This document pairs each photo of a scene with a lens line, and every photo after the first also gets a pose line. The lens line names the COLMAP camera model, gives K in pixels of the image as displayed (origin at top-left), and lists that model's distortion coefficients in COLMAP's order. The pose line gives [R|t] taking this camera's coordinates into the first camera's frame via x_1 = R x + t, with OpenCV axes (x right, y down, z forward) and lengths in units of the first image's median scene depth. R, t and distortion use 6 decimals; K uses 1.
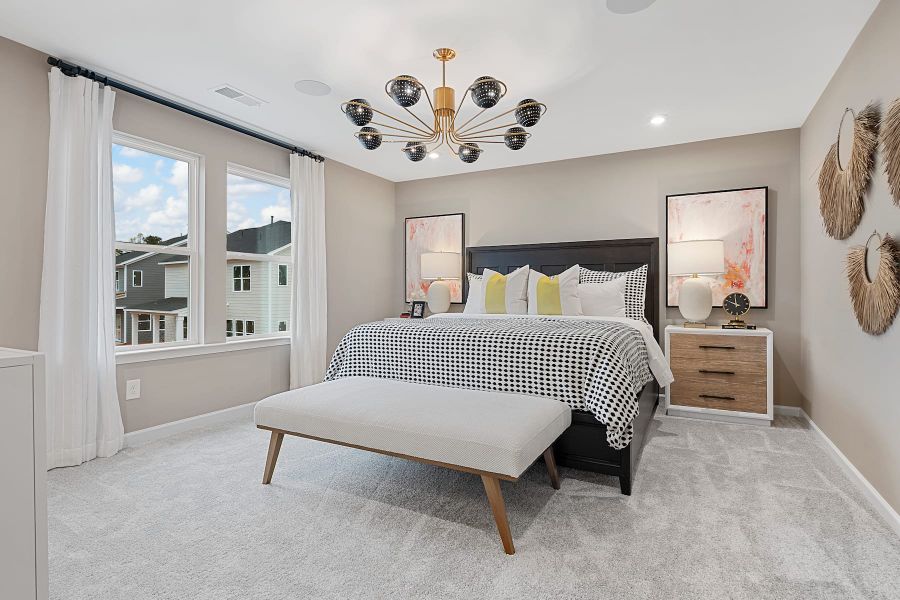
lens RADIAL K [[446.9, 0, 447.6], [0, 446.9, 301.8], [0, 0, 1]] dist [0.006960, 0.001671]
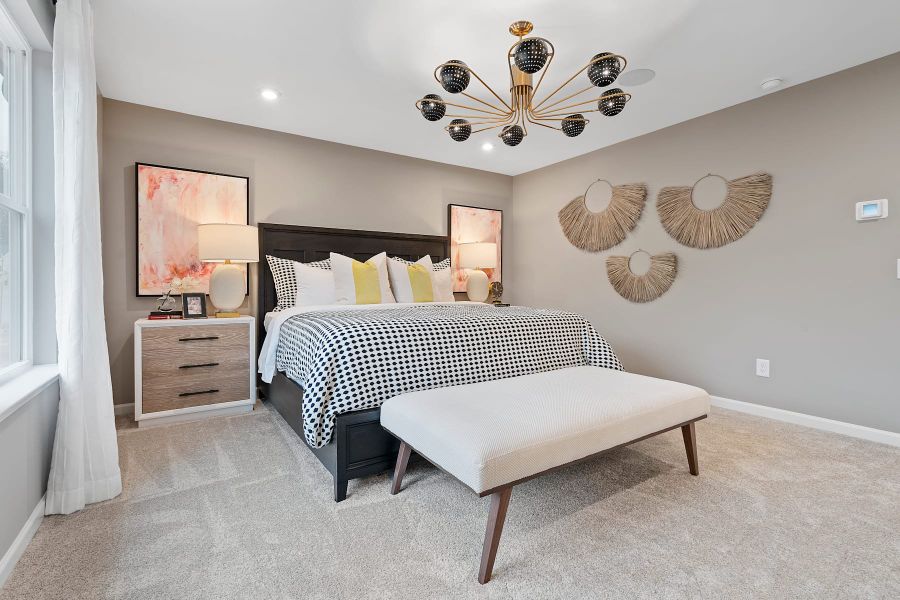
lens RADIAL K [[413.0, 0, 450.8], [0, 413.0, 295.2], [0, 0, 1]] dist [0.001019, 0.000097]
pose [[0.474247, -0.034124, 0.879730, -0.536291], [0.015166, 0.999417, 0.030591, -0.013859], [-0.880261, -0.001165, 0.474488, 0.435951]]
